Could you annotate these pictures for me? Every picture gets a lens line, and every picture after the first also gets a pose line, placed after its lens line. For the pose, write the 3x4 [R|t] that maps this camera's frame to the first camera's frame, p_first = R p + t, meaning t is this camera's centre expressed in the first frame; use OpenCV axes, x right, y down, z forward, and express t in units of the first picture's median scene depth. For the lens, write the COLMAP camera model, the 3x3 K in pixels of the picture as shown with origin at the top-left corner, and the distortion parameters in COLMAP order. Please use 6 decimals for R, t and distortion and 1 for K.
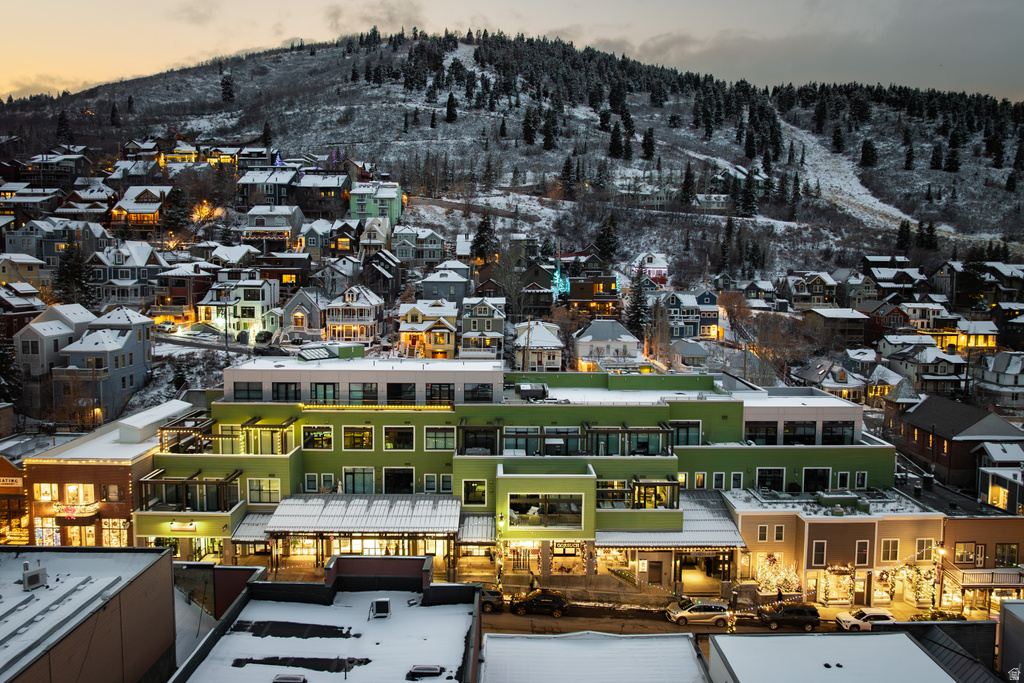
lens RADIAL K [[723.4, 0, 528.9], [0, 723.4, 310.1], [0, 0, 1]] dist [-0.043298, 0.010398]
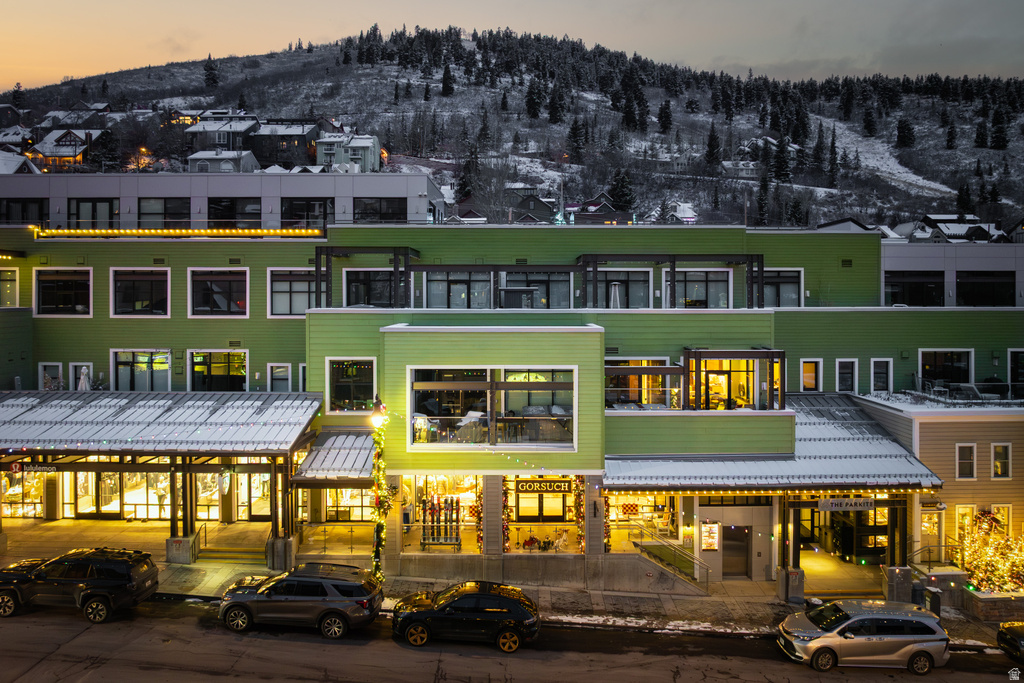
lens RADIAL K [[723.4, 0, 532.2], [0, 723.4, 291.7], [0, 0, 1]] dist [-0.043298, 0.010398]
pose [[0.999797, -0.011679, -0.016392, 0.017739], [0.010540, 0.997634, -0.067930, 0.074314], [0.017147, 0.067744, 0.997555, 0.171574]]
